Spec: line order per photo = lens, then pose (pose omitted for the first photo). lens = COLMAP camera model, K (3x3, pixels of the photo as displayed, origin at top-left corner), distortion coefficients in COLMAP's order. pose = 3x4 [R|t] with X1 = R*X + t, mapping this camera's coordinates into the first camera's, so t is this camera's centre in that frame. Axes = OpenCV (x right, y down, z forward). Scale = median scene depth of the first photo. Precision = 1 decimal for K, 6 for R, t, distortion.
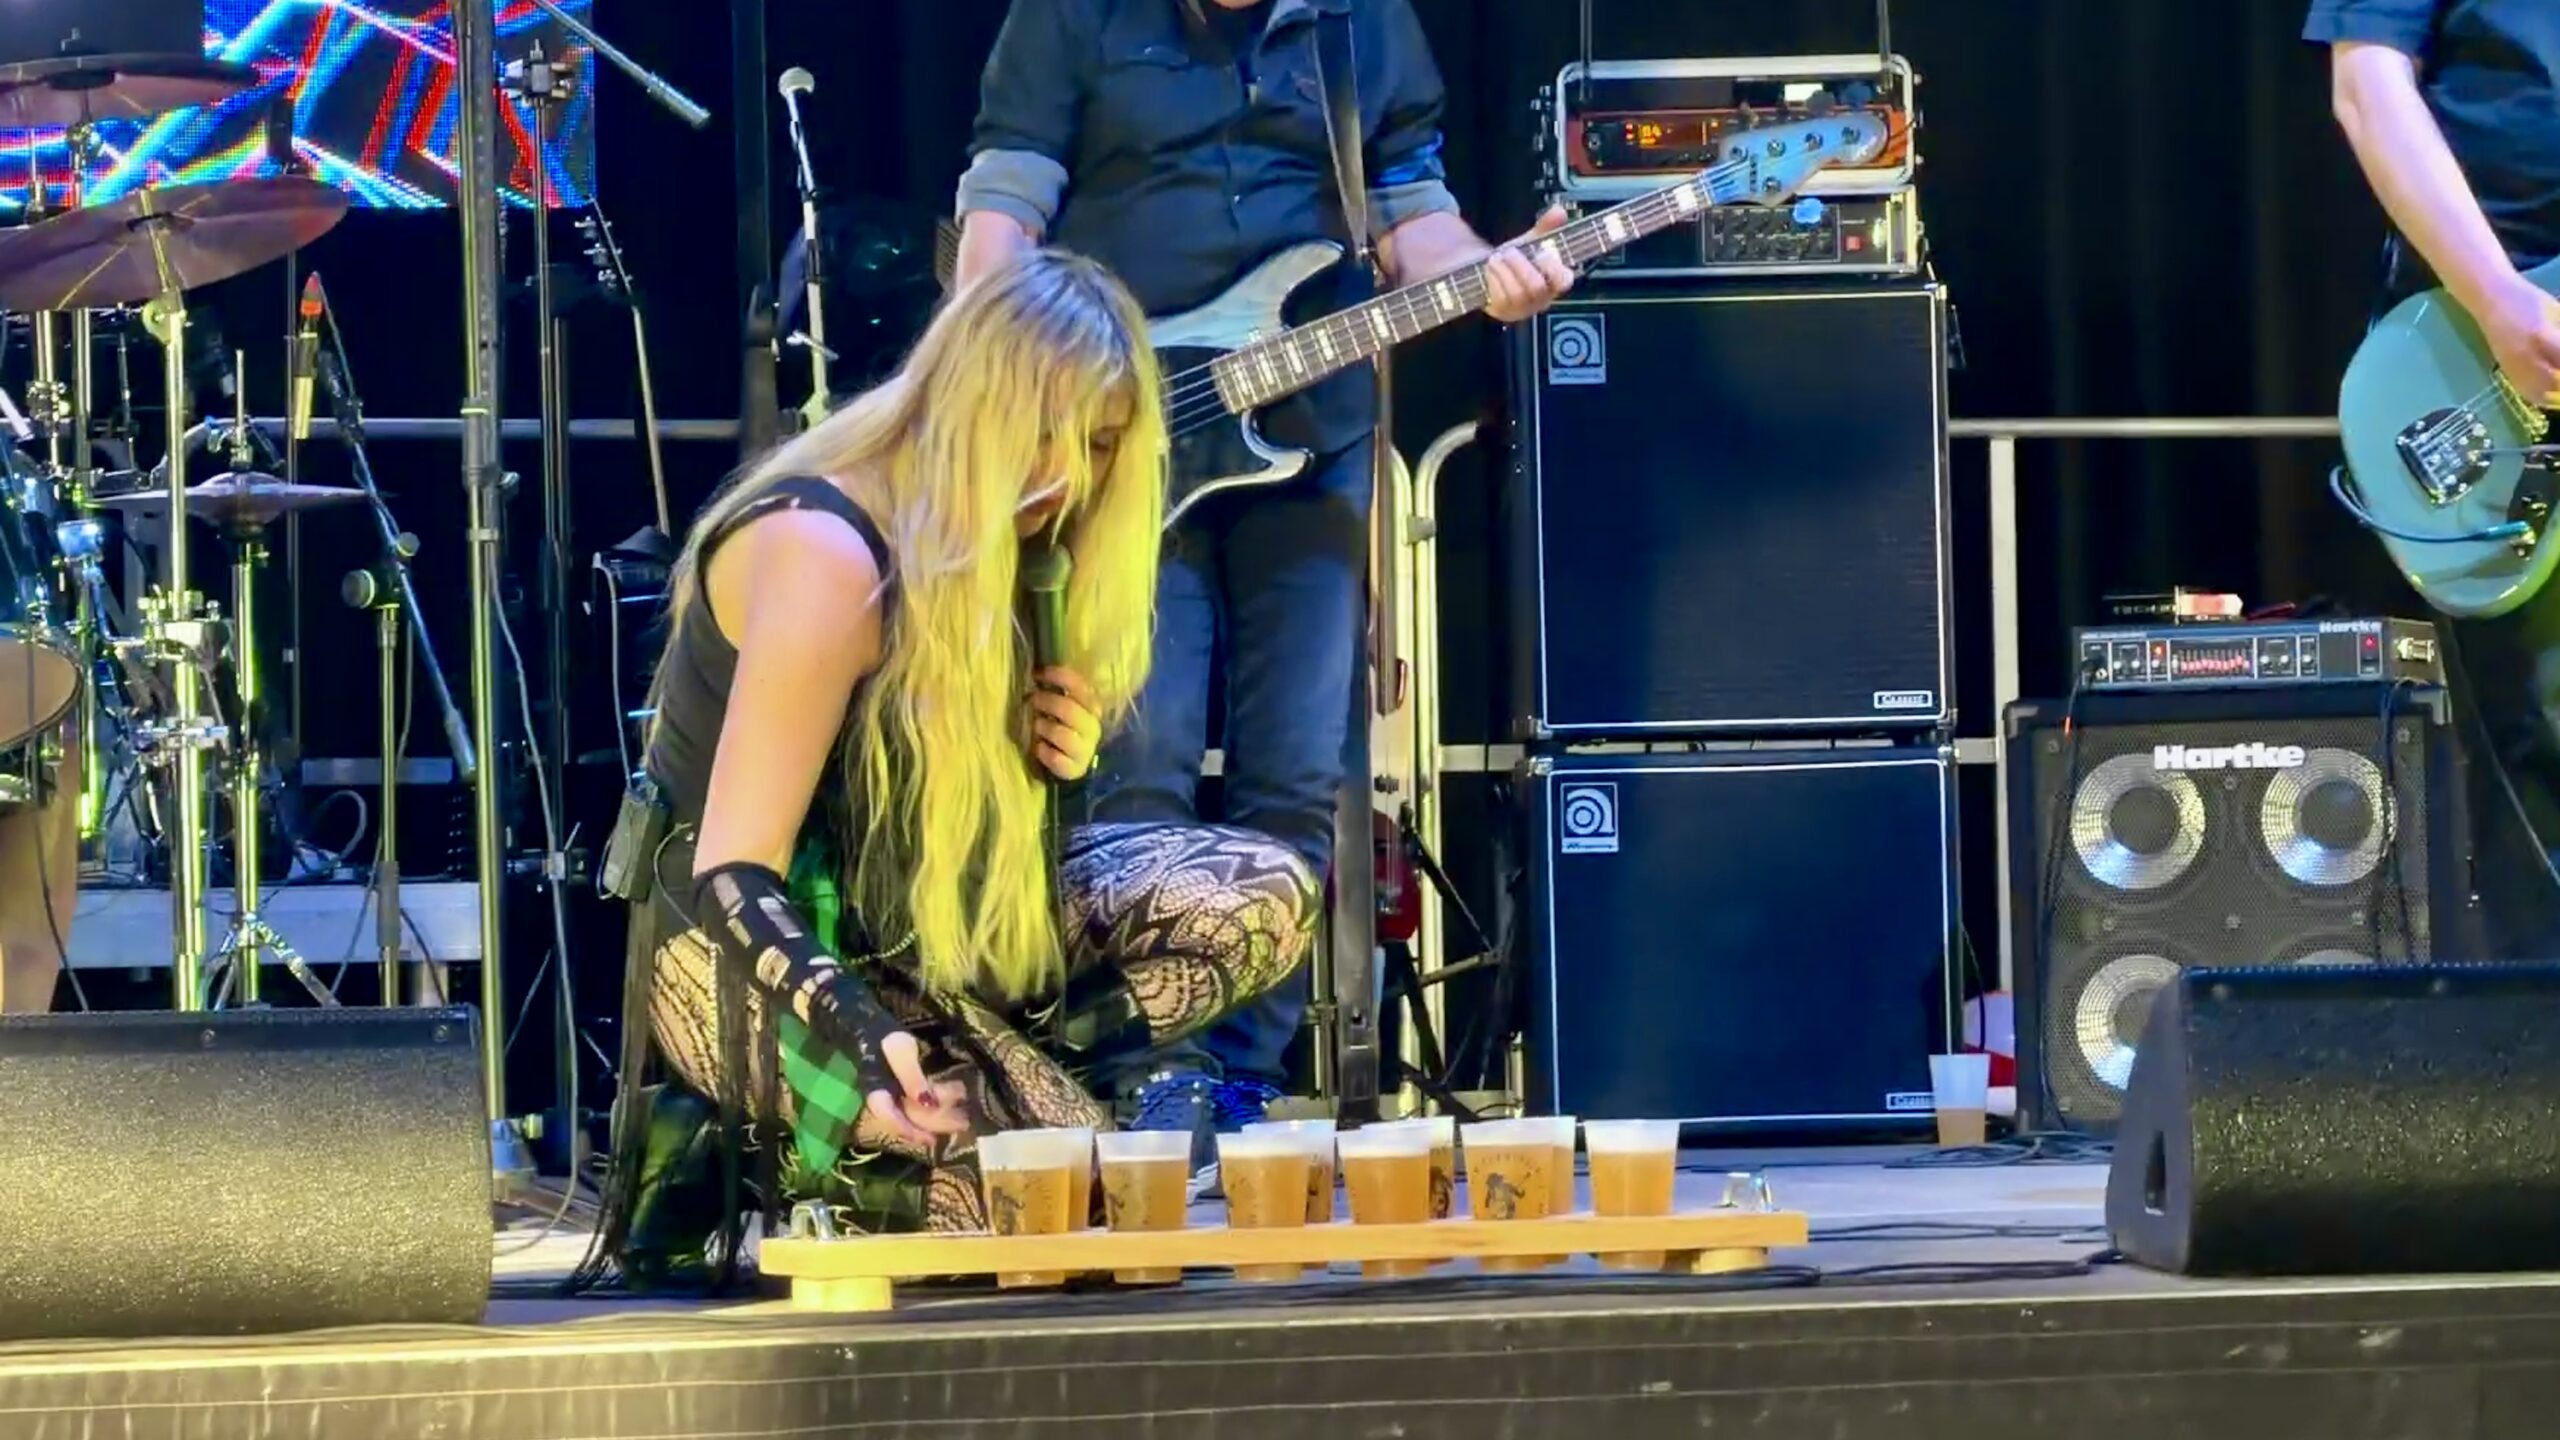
lens RADIAL K [[8465.4, 0, 1231.7], [0, 8465.4, 722.3], [0, 0, 1]] dist [0.149242, 0.843679]
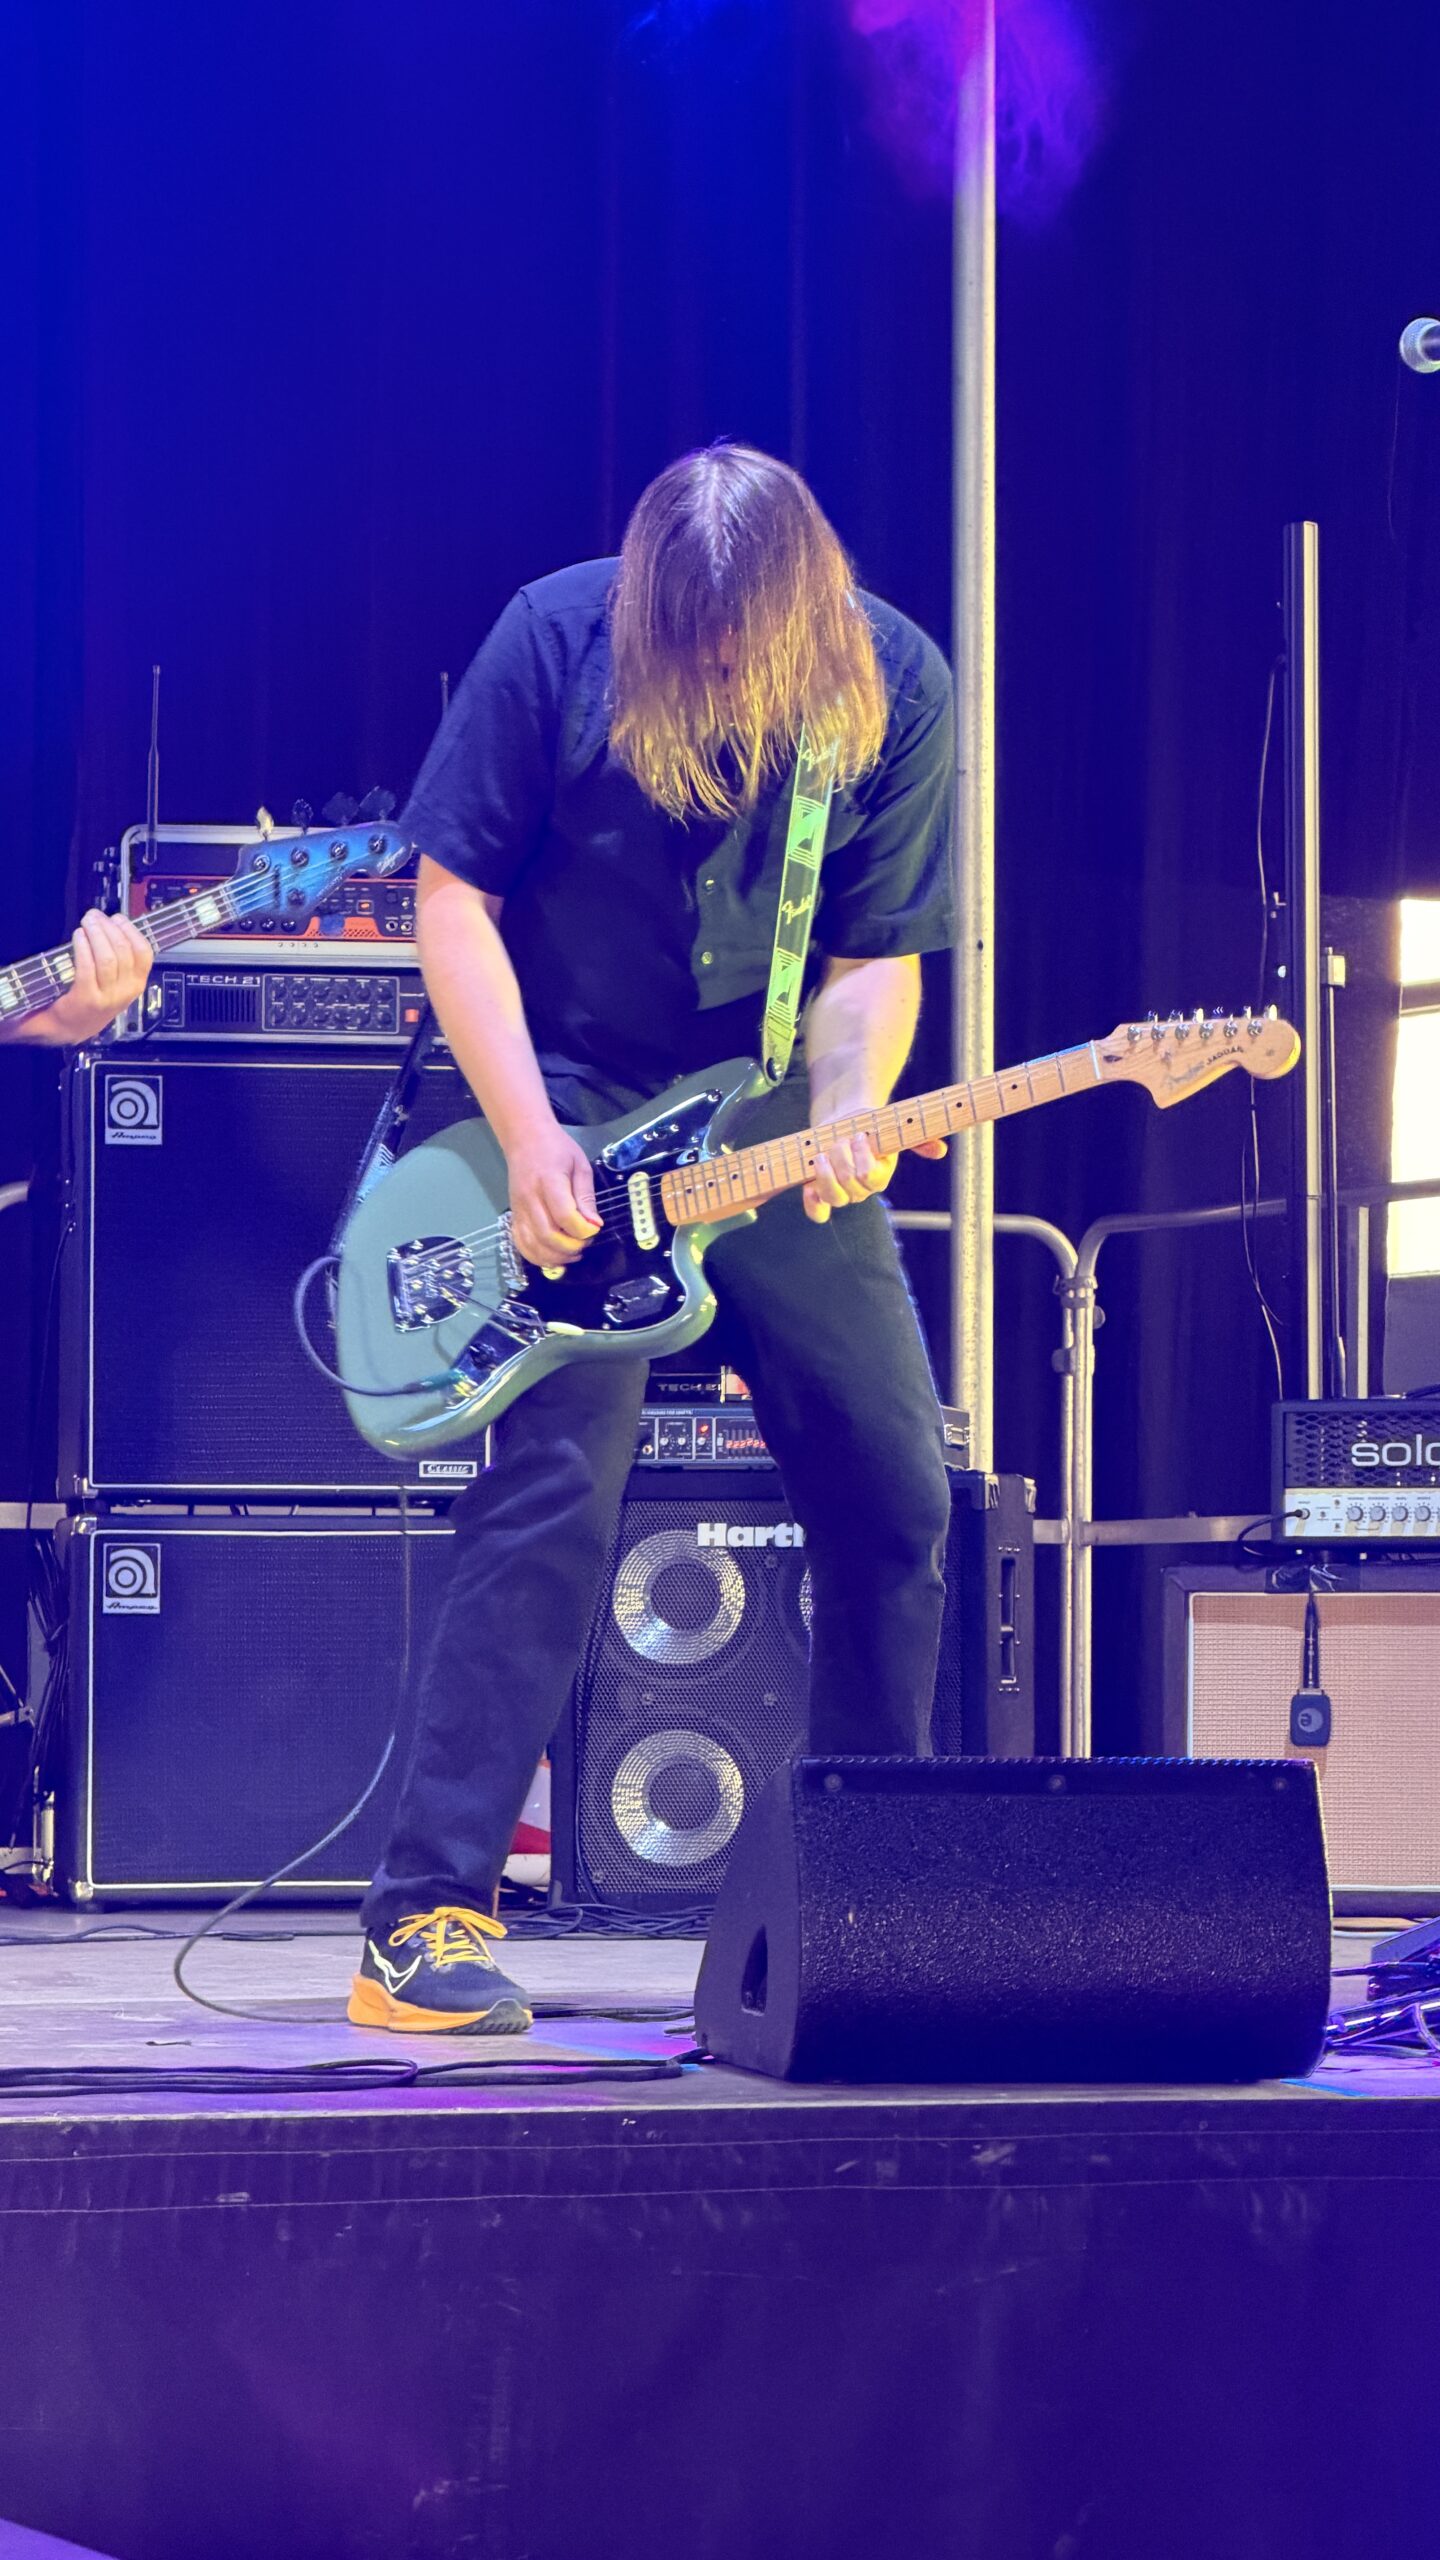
lens RADIAL K [[7522.1, 0, 726.2], [0, 7522.1, 1292.2], [0, 0, 1]] dist [0.178354, 1.431354]
pose [[0.991046, 0.033232, 0.129323, -0.004448], [-0.029784, 0.999150, -0.028502, 0.000802], [-0.130160, 0.024395, 0.991193, 0.111837]]
